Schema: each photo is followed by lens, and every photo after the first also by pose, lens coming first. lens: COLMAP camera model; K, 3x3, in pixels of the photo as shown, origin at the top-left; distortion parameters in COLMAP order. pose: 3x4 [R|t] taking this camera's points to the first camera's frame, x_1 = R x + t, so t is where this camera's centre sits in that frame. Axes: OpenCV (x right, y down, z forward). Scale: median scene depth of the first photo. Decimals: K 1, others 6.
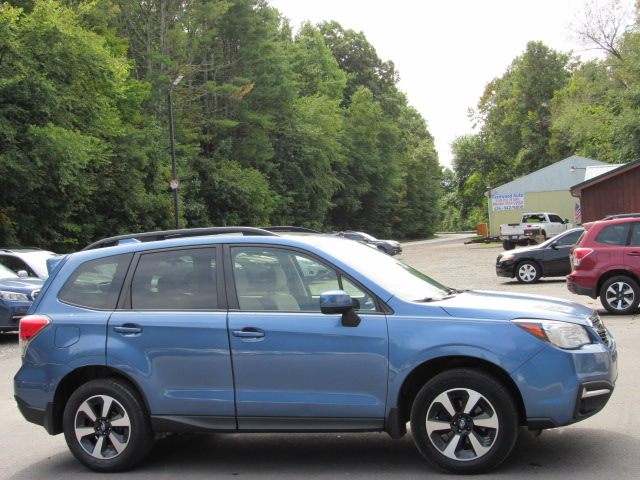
lens RADIAL K [[984.9, 0, 316.3], [0, 984.9, 267.0], [0, 0, 1]] dist [-0.101975, 0.000000]
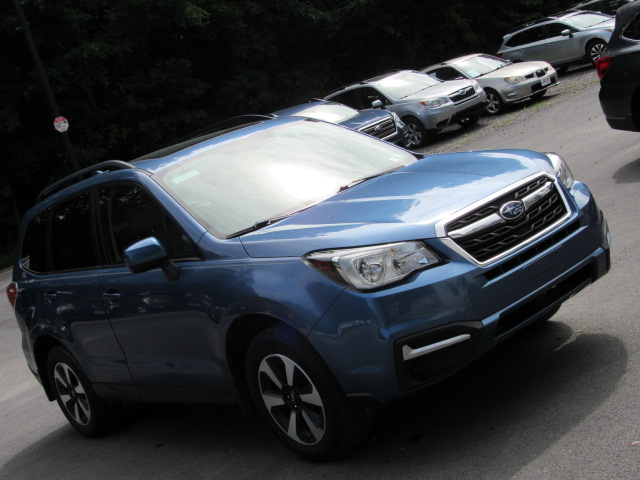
lens RADIAL K [[984.9, 0, 319.0], [0, 984.9, 240.1], [0, 0, 1]] dist [-0.101975, 0.000000]
pose [[0.817074, -0.152233, -0.556071, 0.517318], [0.271714, 0.952356, 0.138527, -0.042775], [0.508490, -0.264279, 0.819509, 0.385232]]
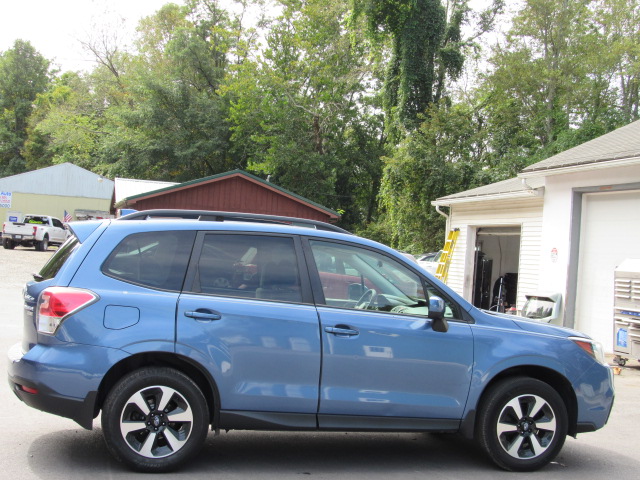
lens RADIAL K [[984.9, 0, 312.1], [0, 984.9, 262.3], [0, 0, 1]] dist [-0.101975, 0.000000]
pose [[0.829537, 0.114412, 0.546606, -0.599837], [-0.108167, 0.993171, -0.043727, 0.043025], [-0.547876, -0.022851, 0.836248, 0.179399]]
